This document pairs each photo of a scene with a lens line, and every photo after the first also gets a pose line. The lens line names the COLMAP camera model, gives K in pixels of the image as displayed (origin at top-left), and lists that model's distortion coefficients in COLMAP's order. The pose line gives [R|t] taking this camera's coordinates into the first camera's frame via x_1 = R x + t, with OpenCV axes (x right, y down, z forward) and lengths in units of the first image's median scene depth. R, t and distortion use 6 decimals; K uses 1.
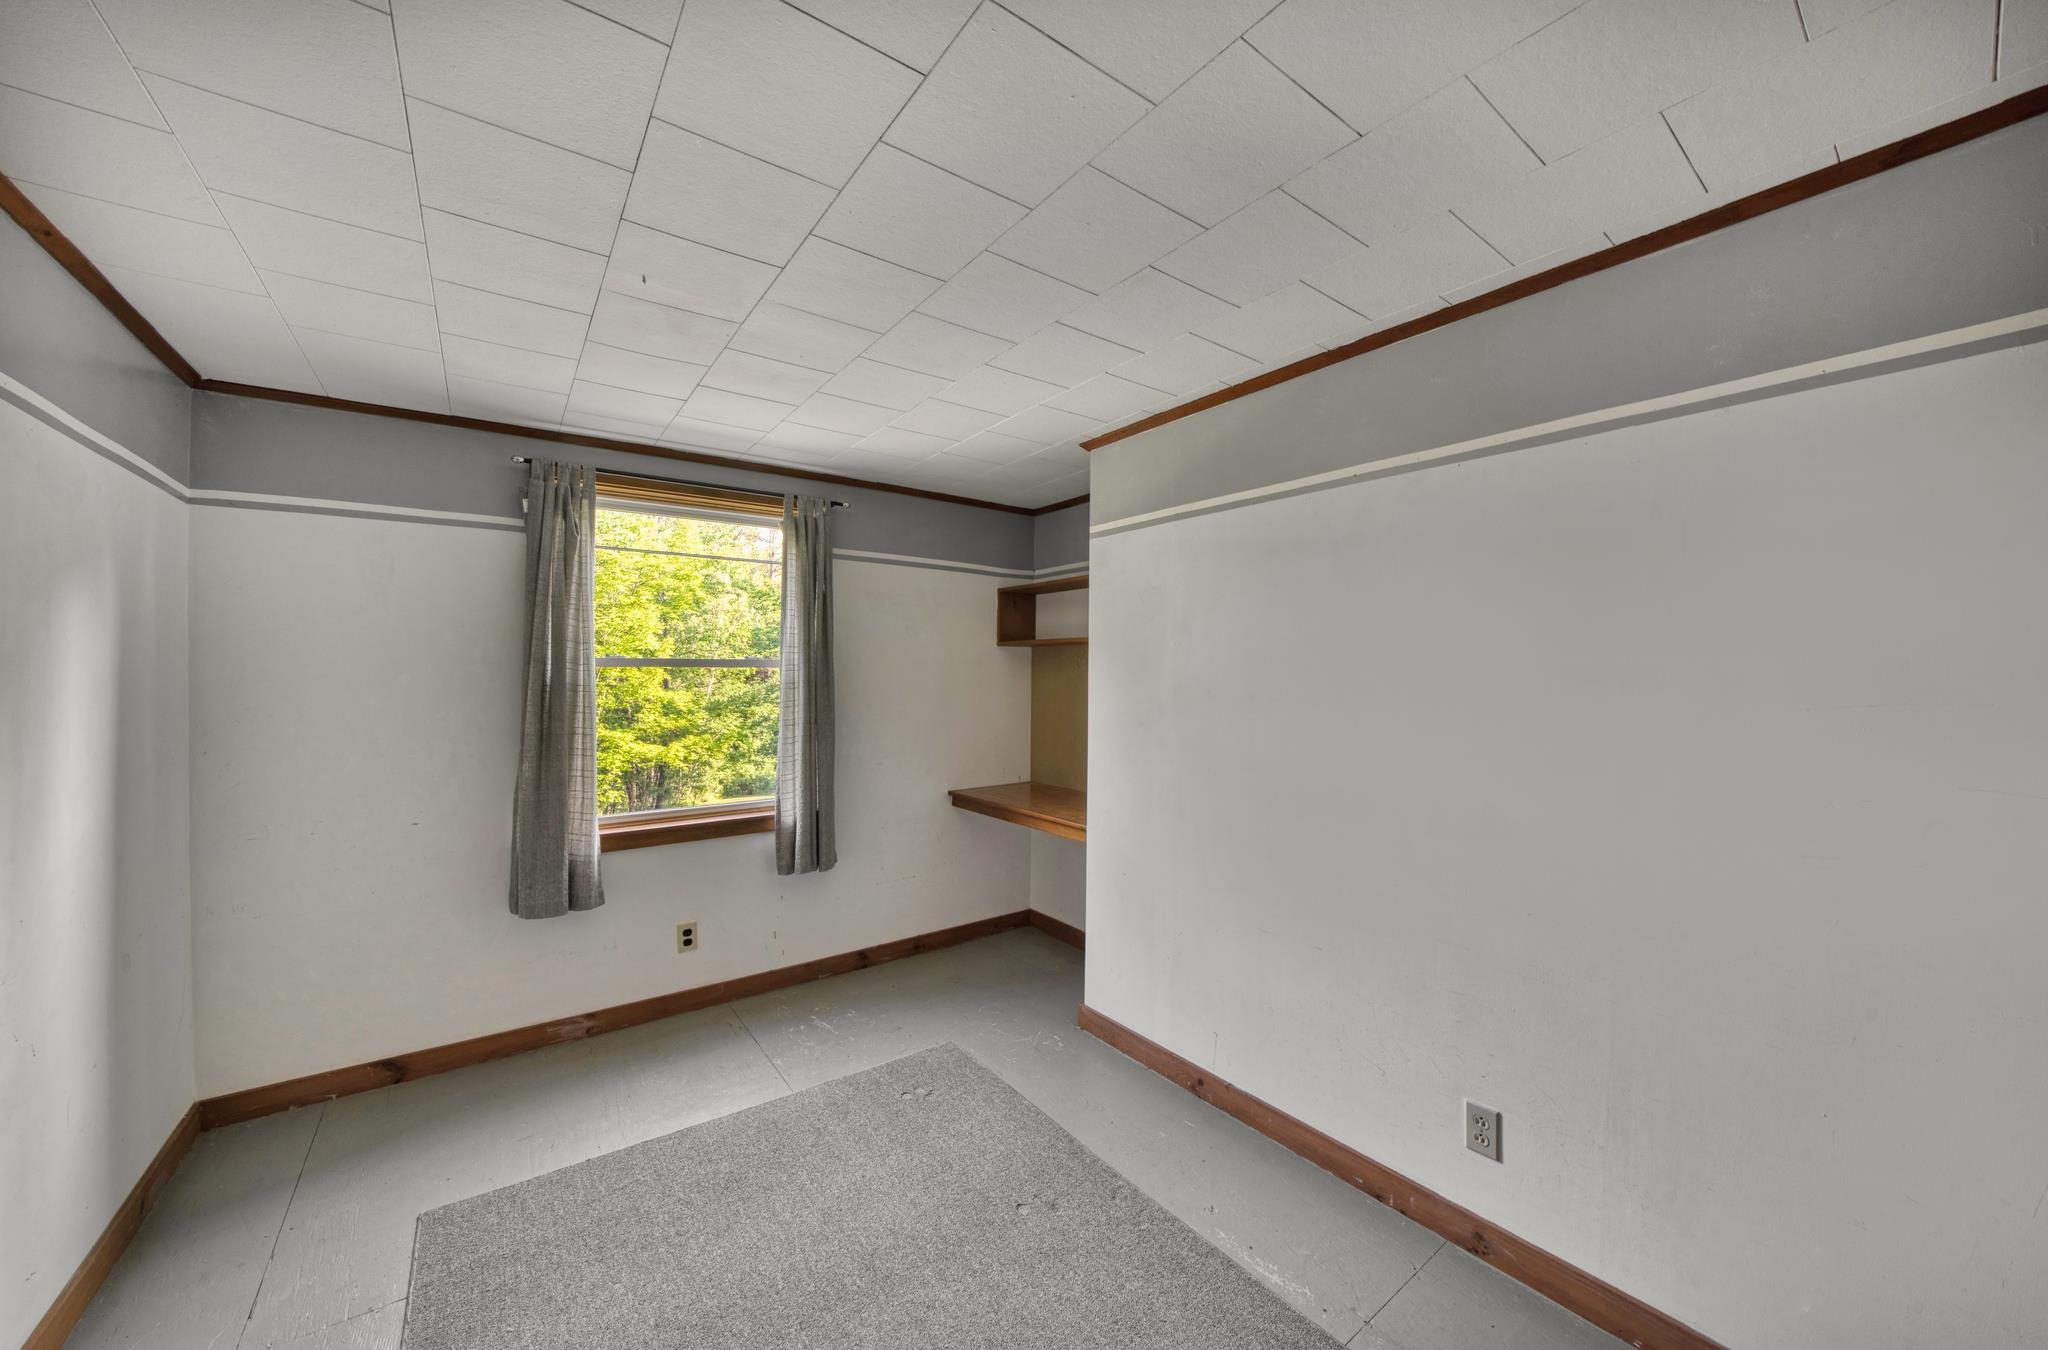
lens RADIAL K [[726.4, 0, 1022.5], [0, 726.4, 676.3], [0, 0, 1]] dist [-0.019982, 0.000246]
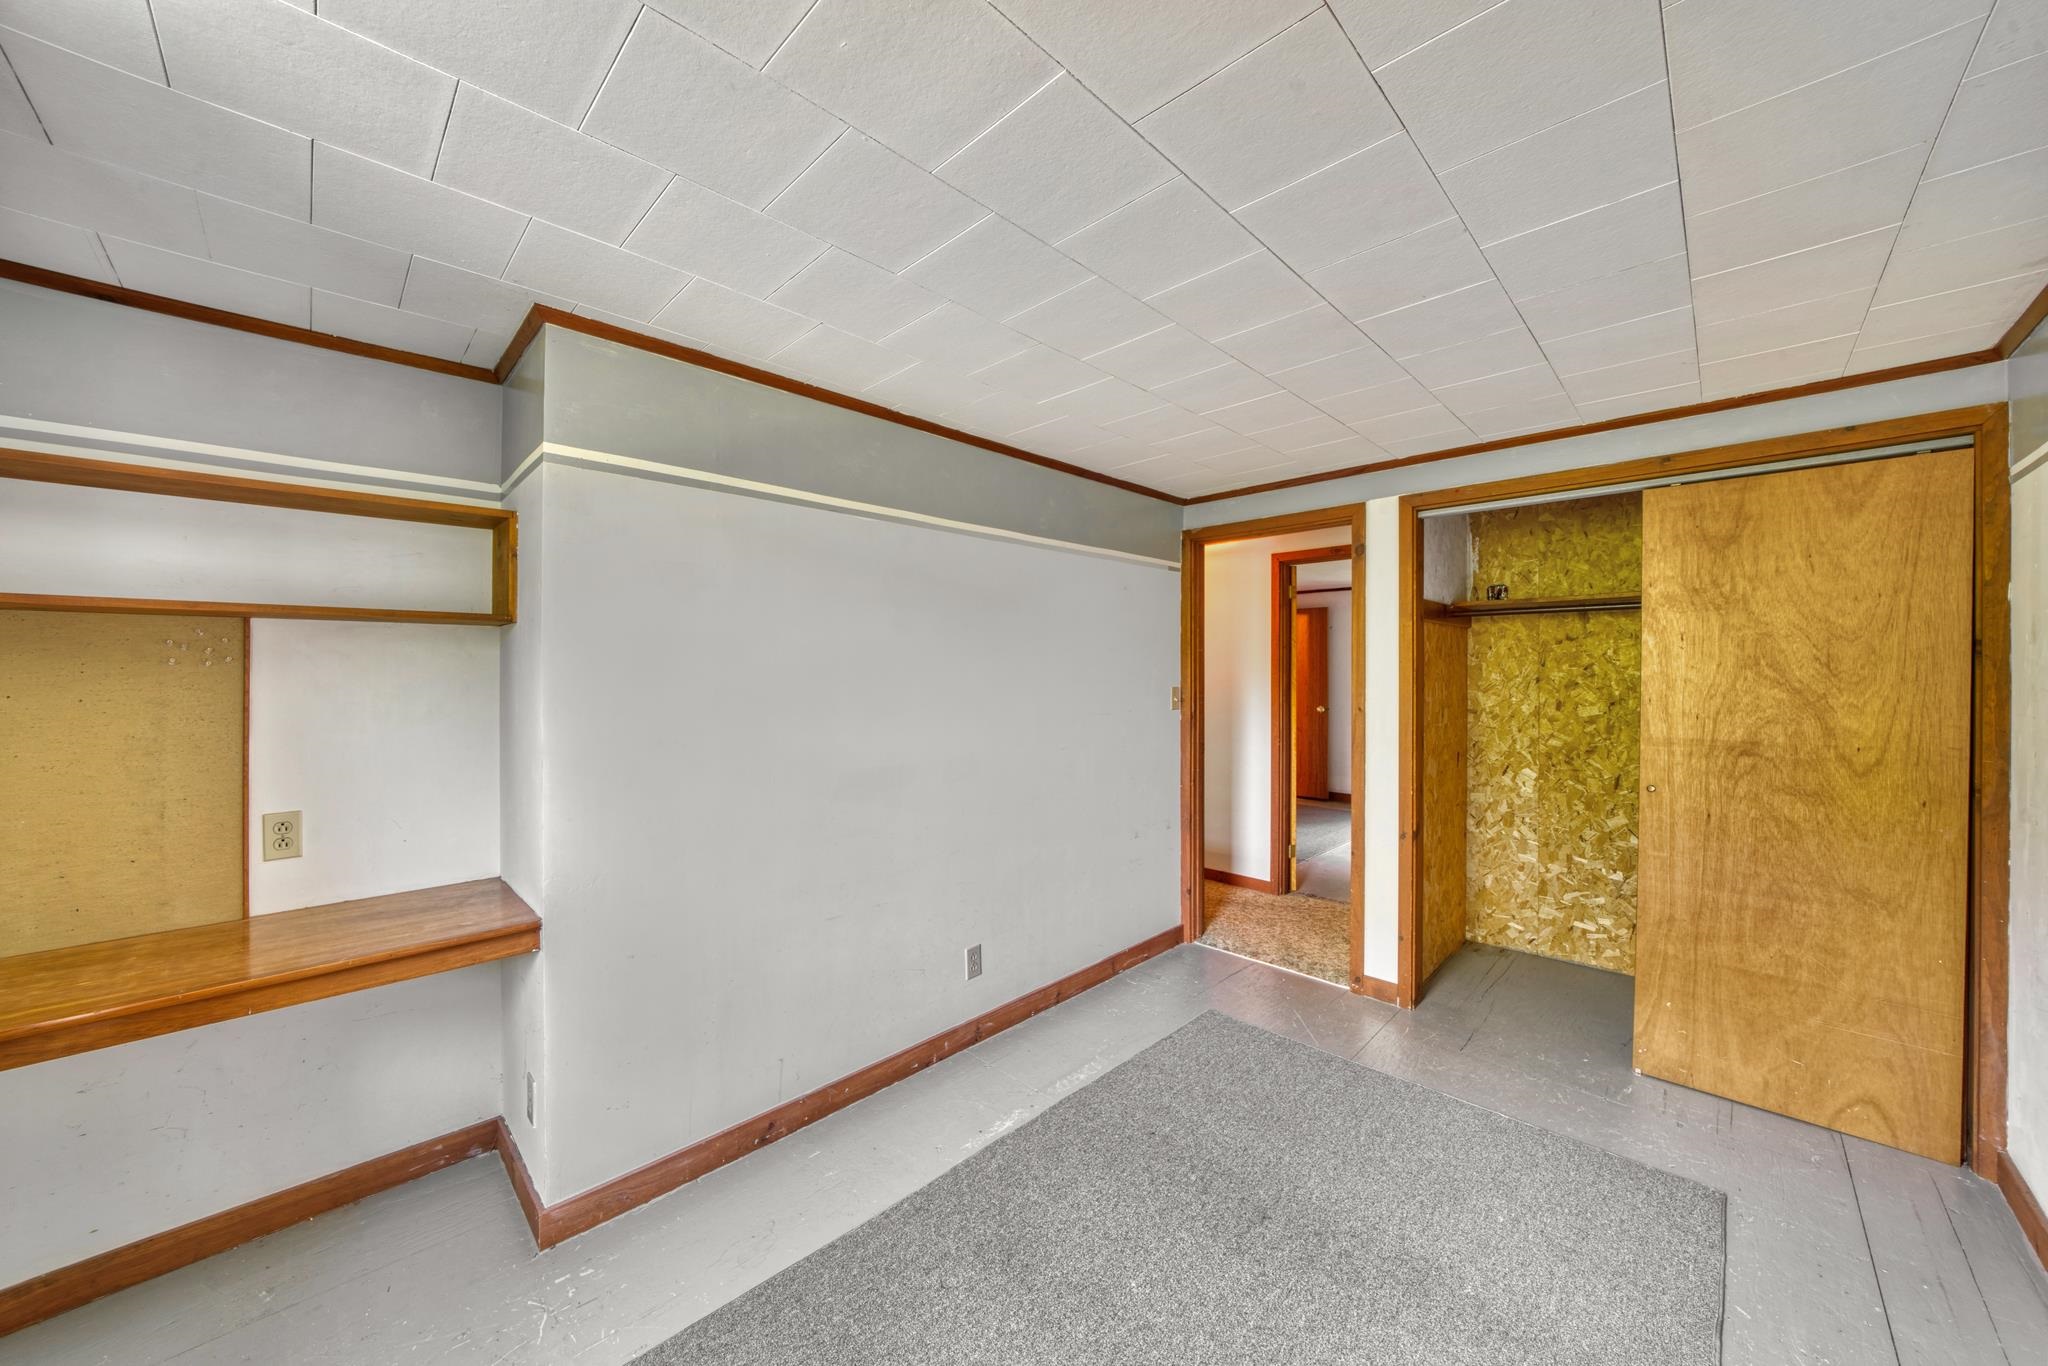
lens RADIAL K [[726.4, 0, 1021.5], [0, 726.4, 671.3], [0, 0, 1]] dist [-0.019982, 0.000246]
pose [[-0.153620, 0.002863, 0.988126, -0.871691], [0.004842, 0.999986, -0.002144, -0.007787], [-0.988118, 0.004455, -0.153632, 1.030026]]
